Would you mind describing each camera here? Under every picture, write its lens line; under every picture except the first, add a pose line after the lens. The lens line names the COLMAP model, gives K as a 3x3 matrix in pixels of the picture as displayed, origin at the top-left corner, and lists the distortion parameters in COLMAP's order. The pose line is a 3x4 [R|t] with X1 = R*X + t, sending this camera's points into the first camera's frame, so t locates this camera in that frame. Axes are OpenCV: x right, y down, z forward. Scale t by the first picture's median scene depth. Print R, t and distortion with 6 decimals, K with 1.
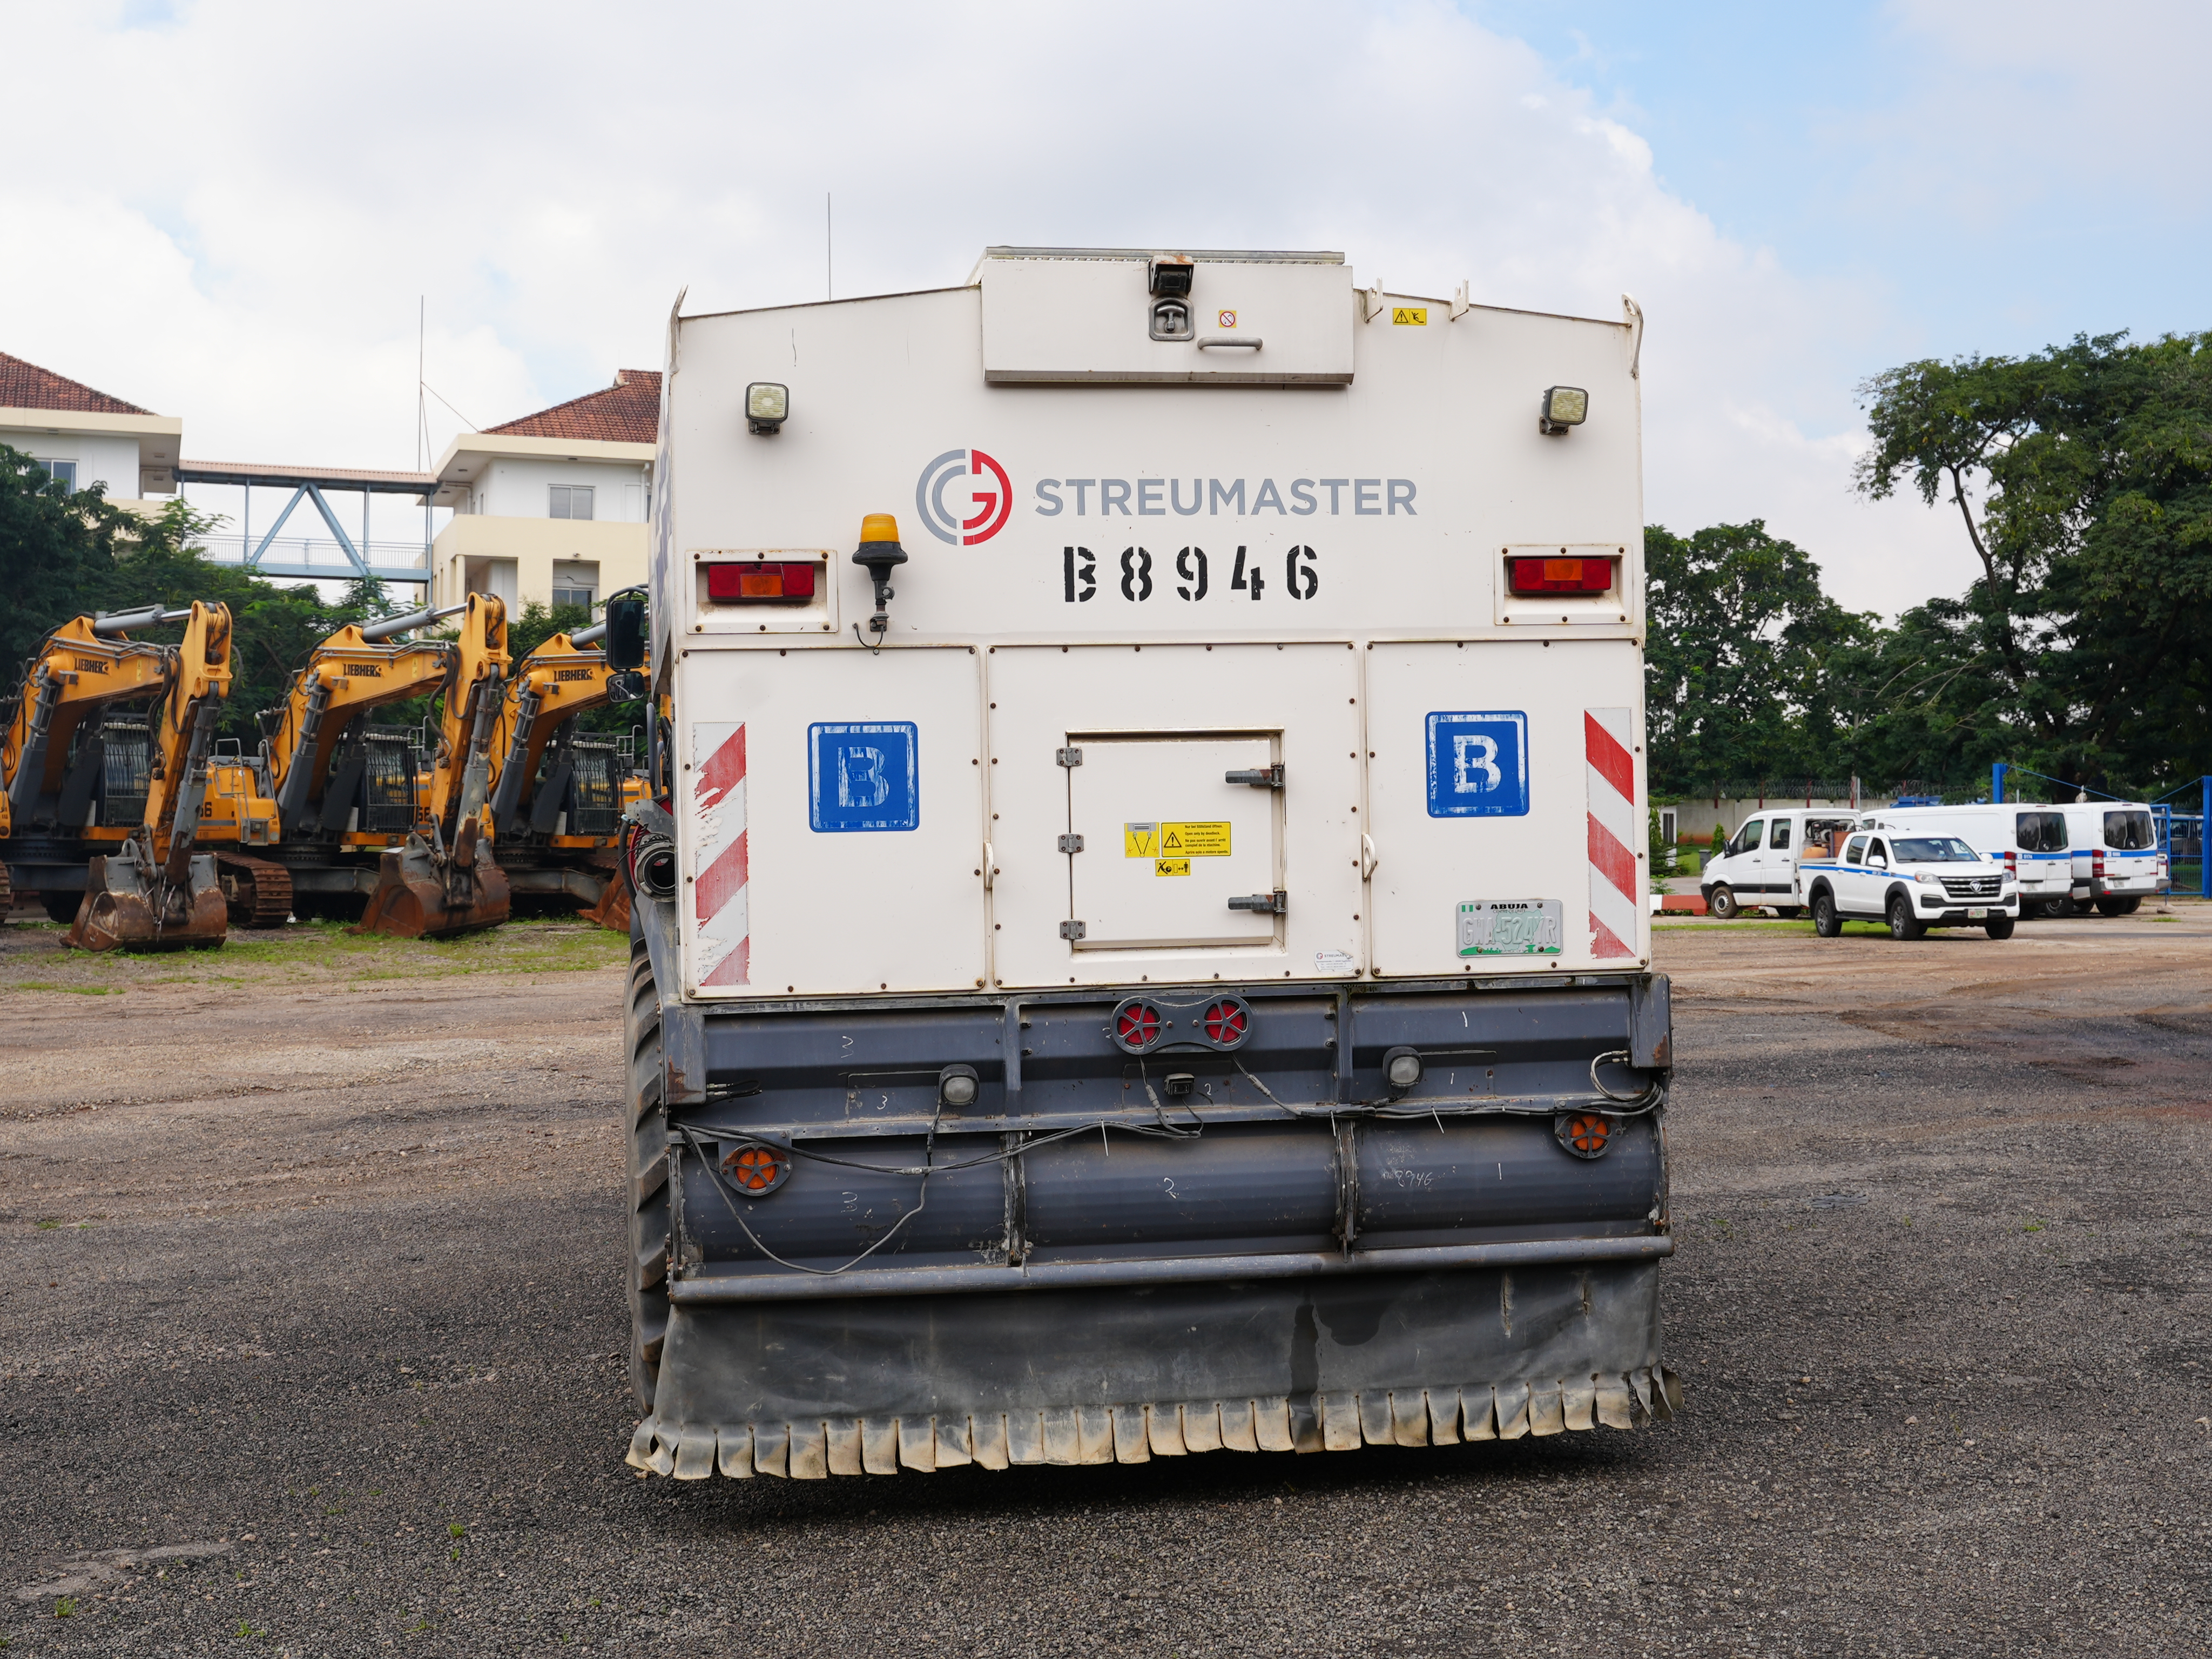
lens RADIAL K [[2957.1, 0, 1106.0], [0, 2957.1, 829.5], [0, 0, 1]] dist [-0.015810, -0.017674]
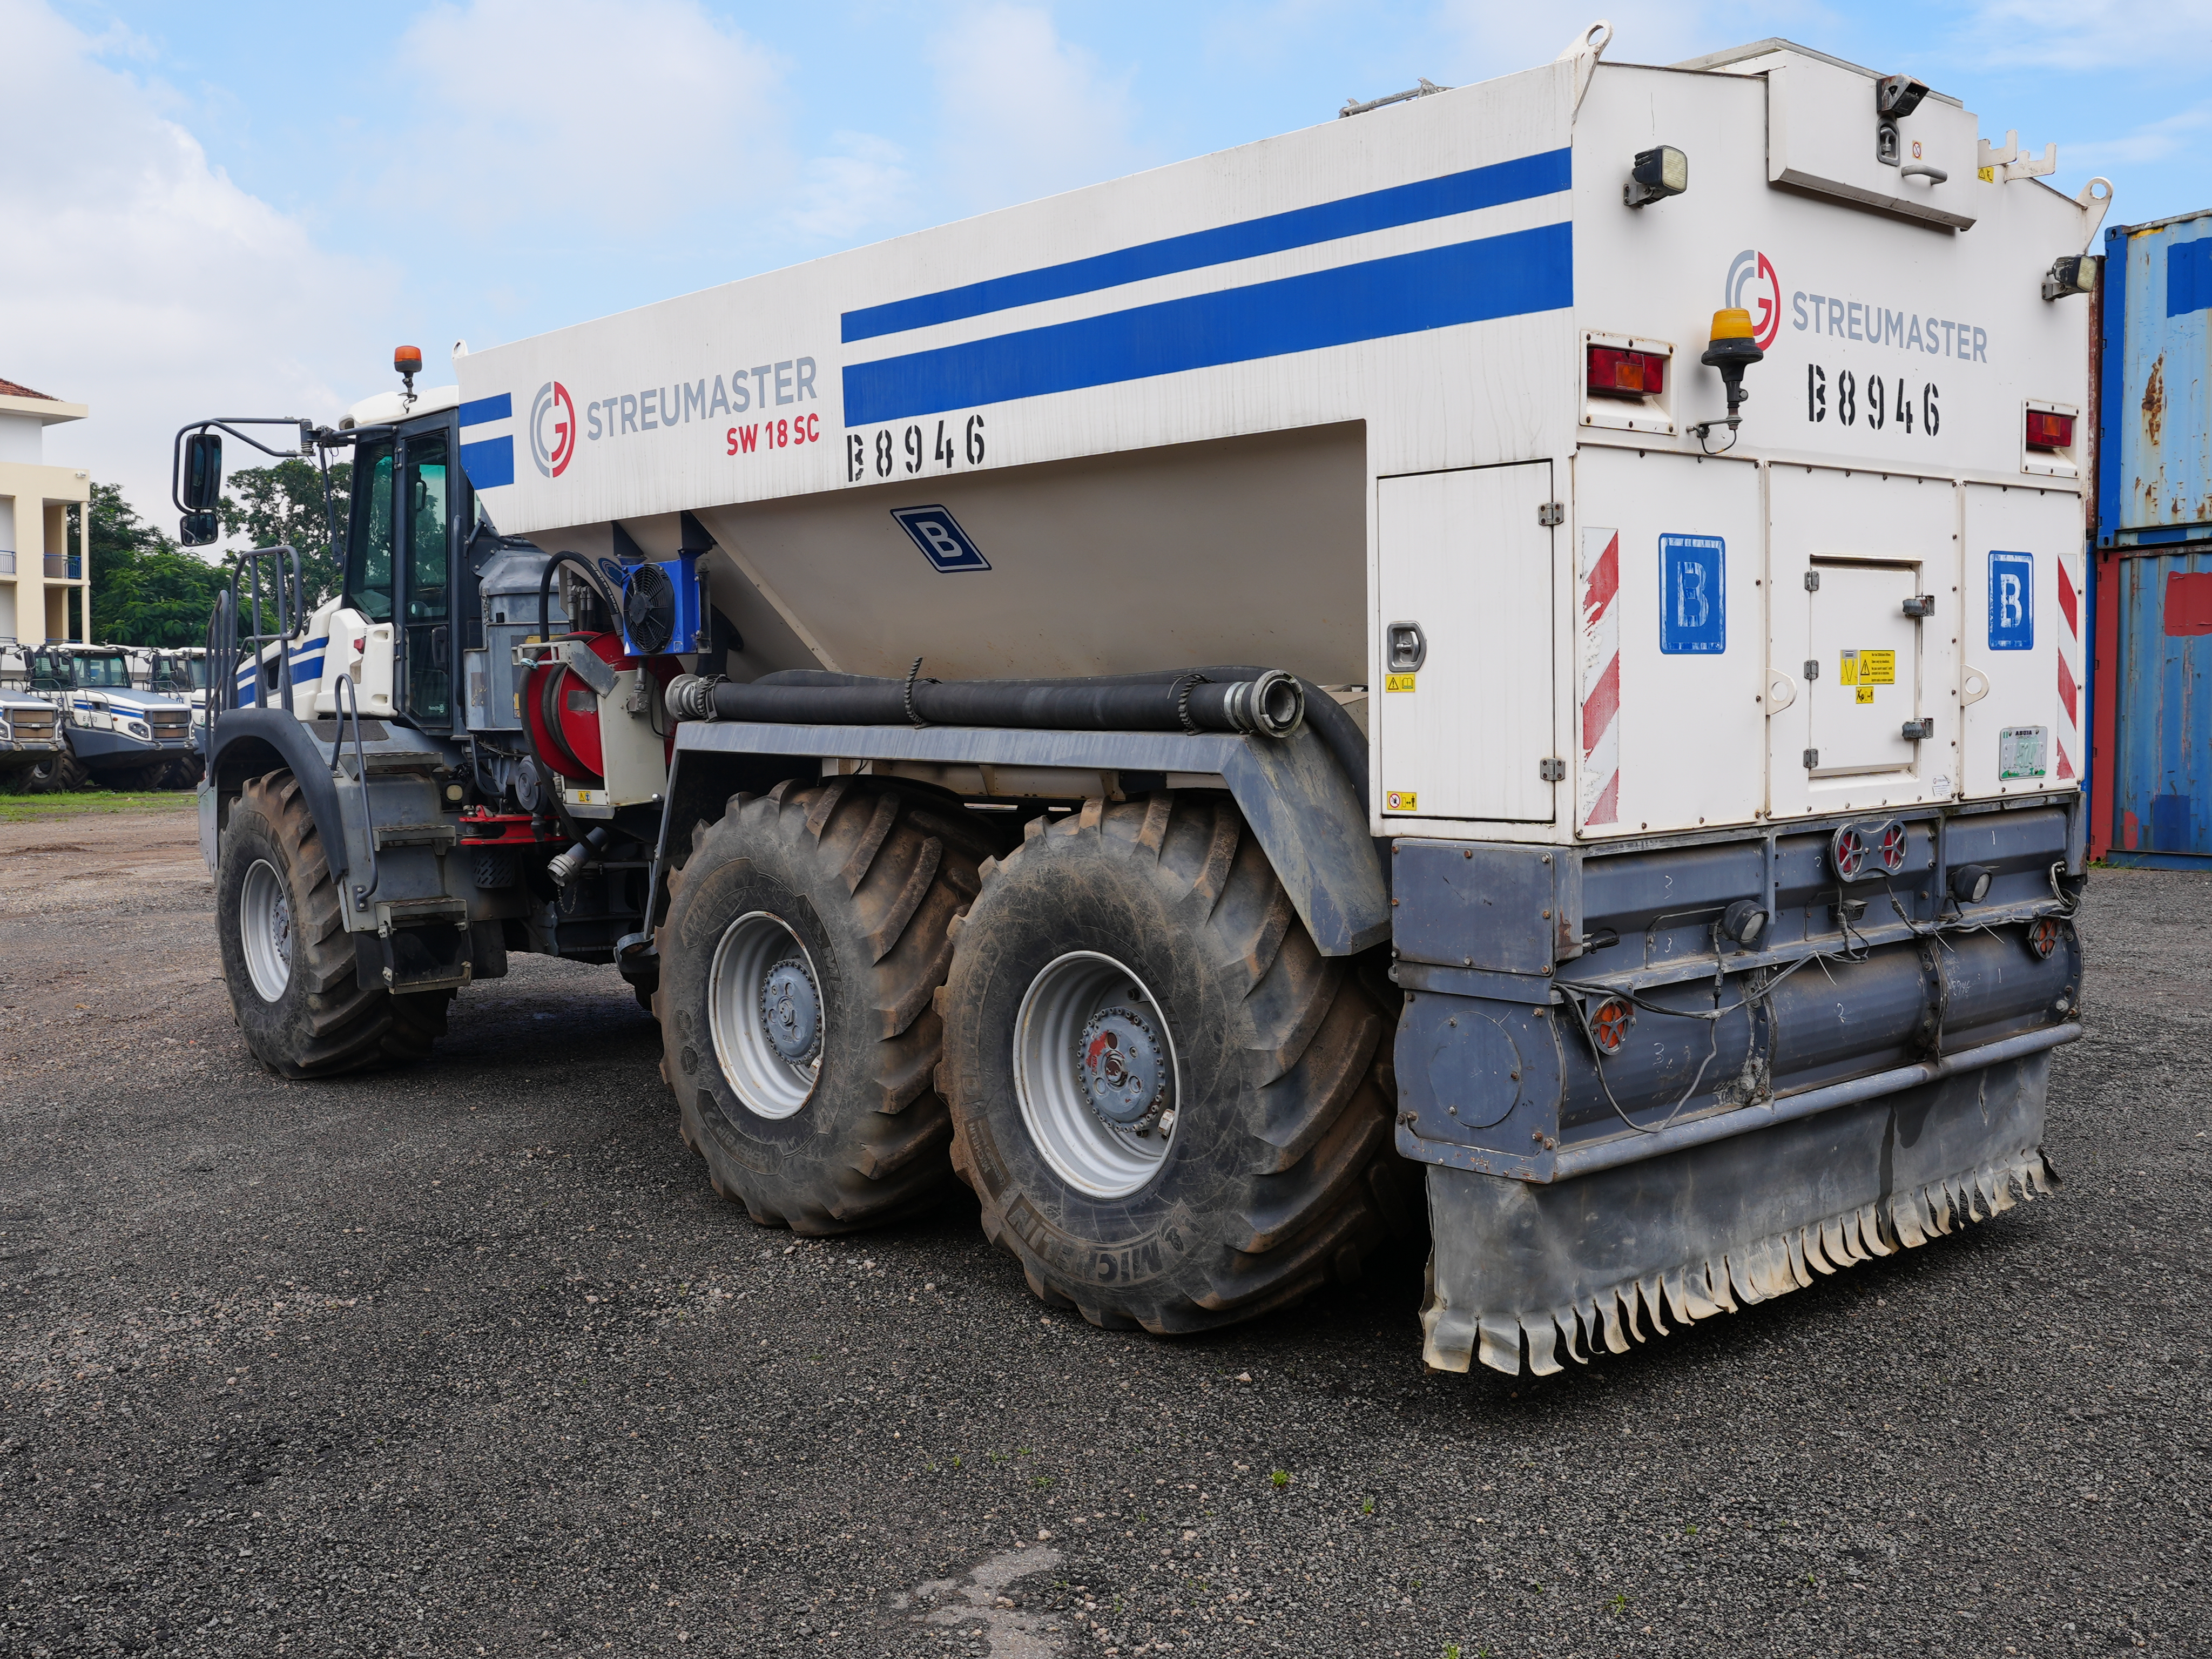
lens RADIAL K [[2260.6, 0, 1106.0], [0, 2260.6, 829.5], [0, 0, 1]] dist [-0.050240, 0.028585]
pose [[0.843053, -0.029775, 0.537005, -0.605617], [0.001263, 0.998573, 0.053384, 0.017354], [-0.537828, -0.044328, 0.841888, 0.493454]]
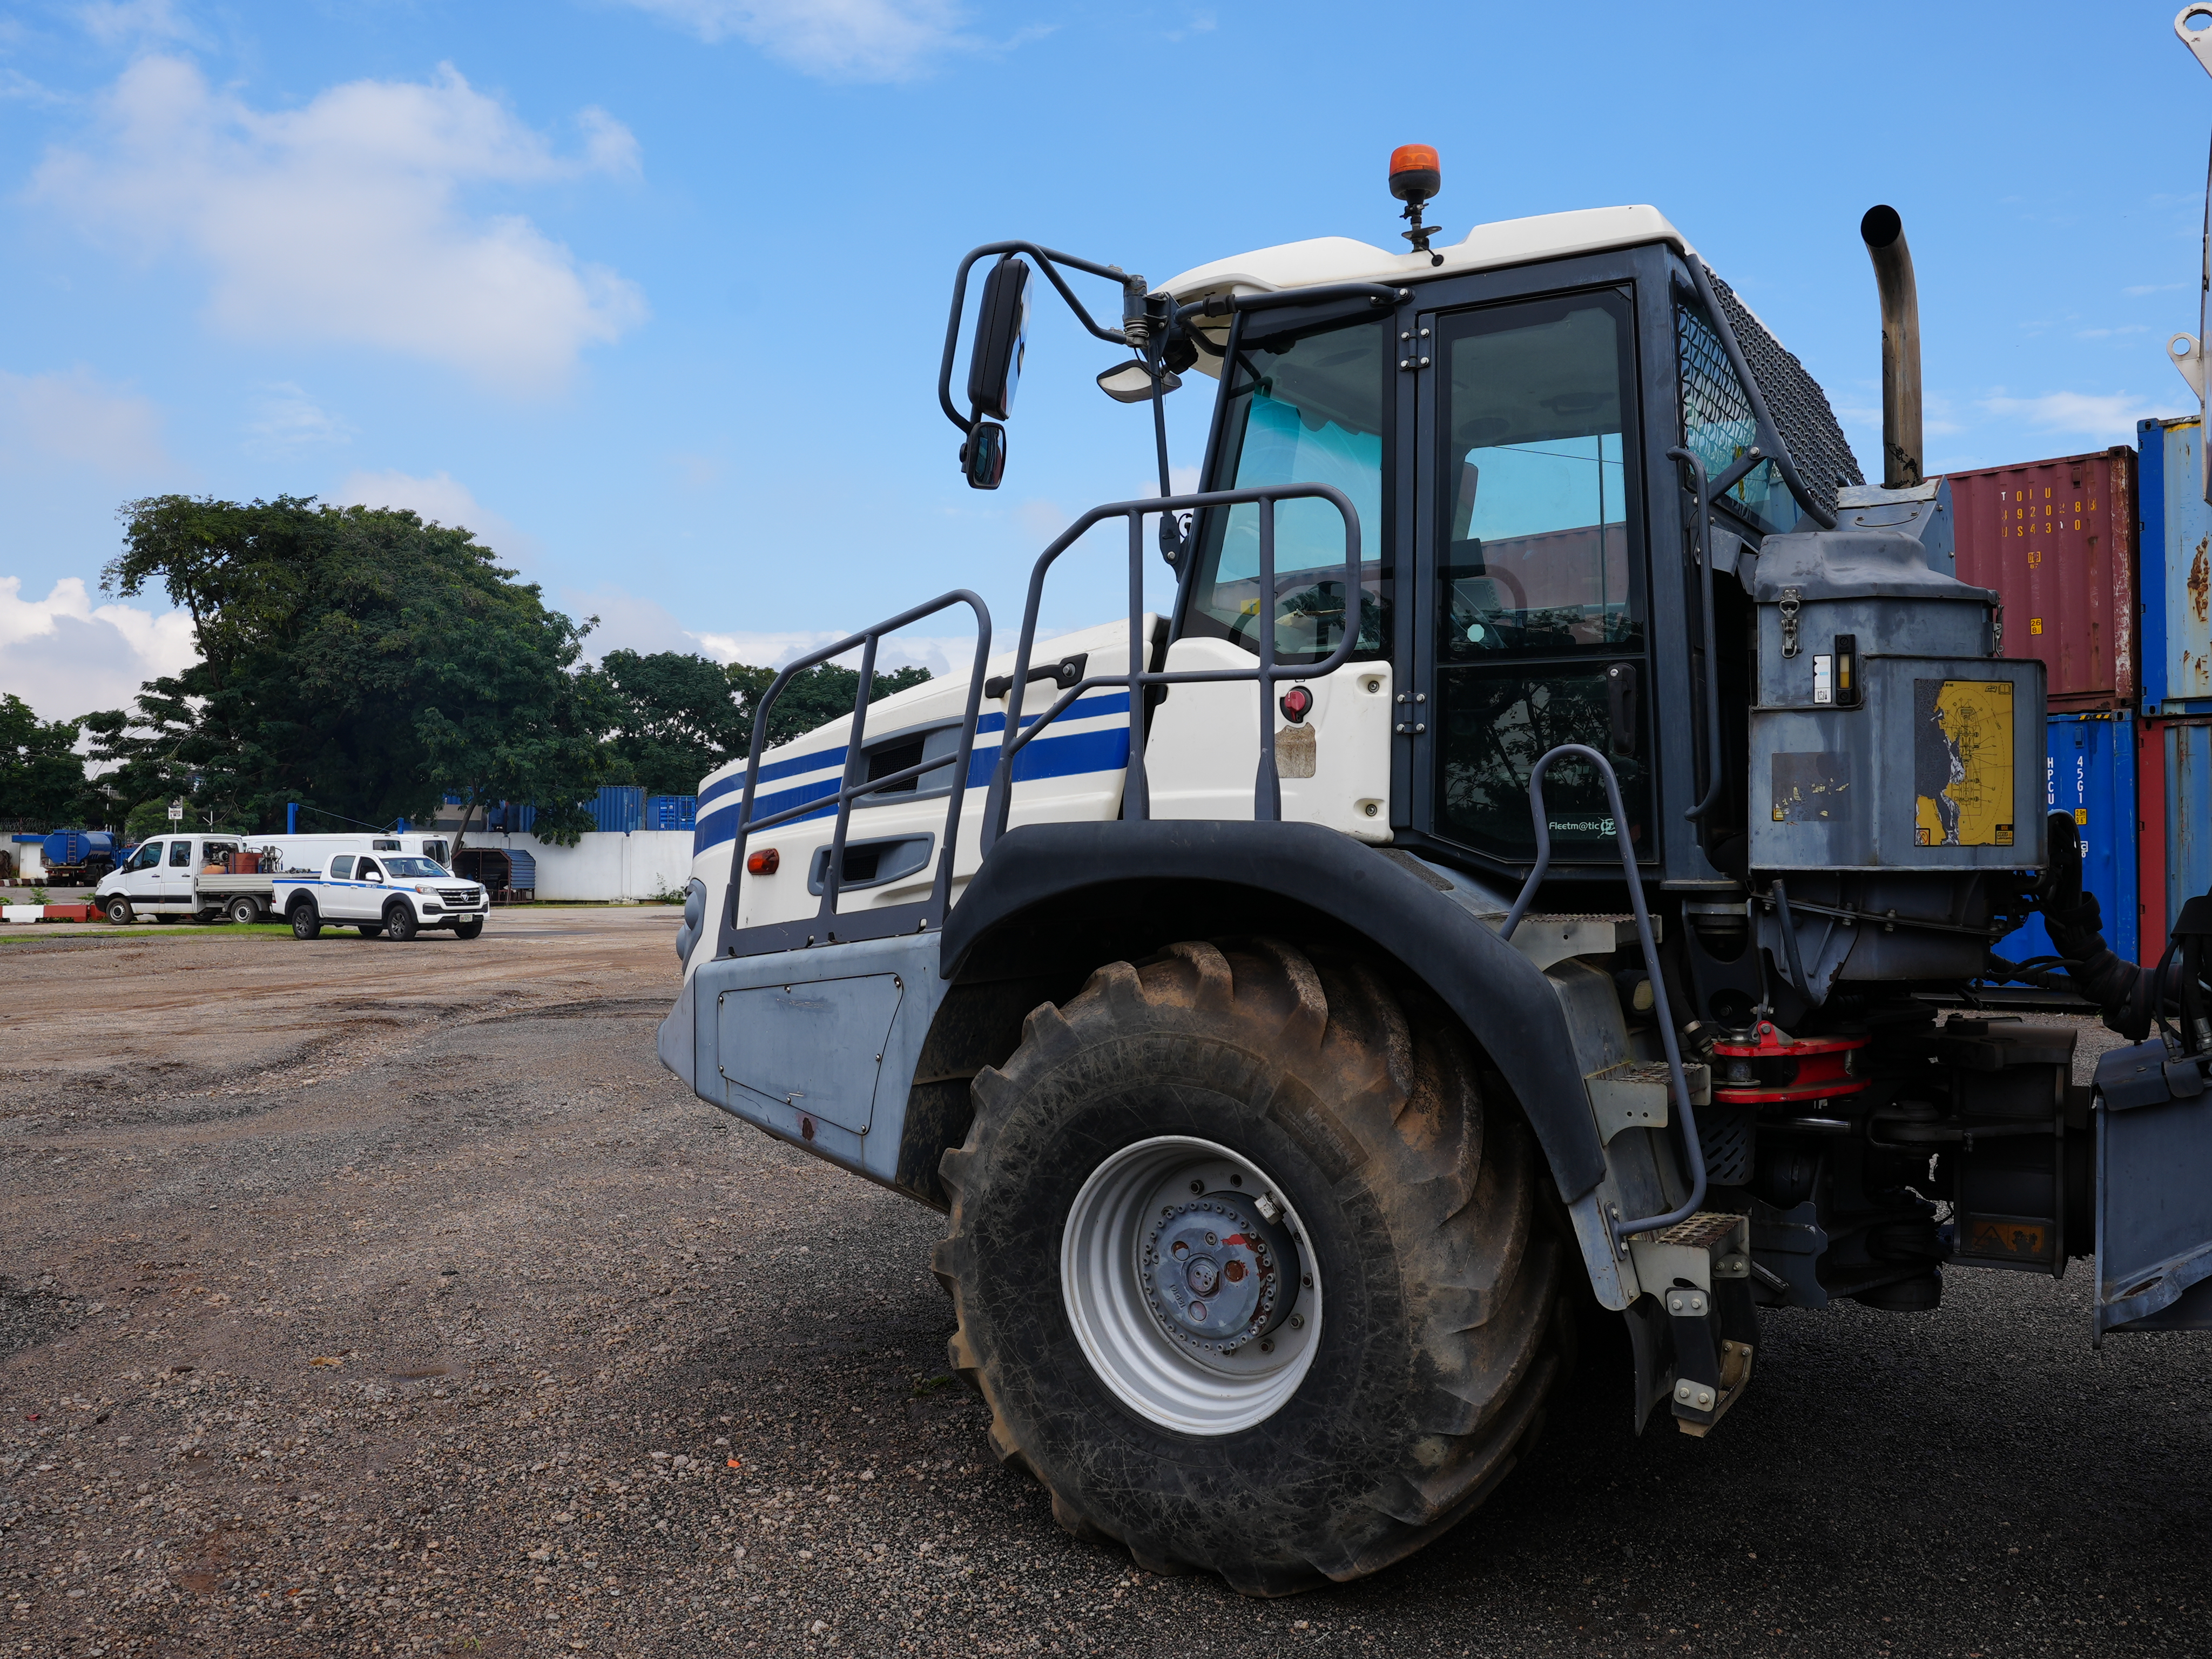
lens RADIAL K [[1846.8, 0, 1106.0], [0, 1846.8, 829.5], [0, 0, 1]] dist [-0.096092, 0.056841]
pose [[0.635632, 0.023077, 0.771647, -0.760102], [-0.009376, 0.999710, -0.022174, 0.033259], [-0.771935, 0.006859, 0.635664, 1.813605]]
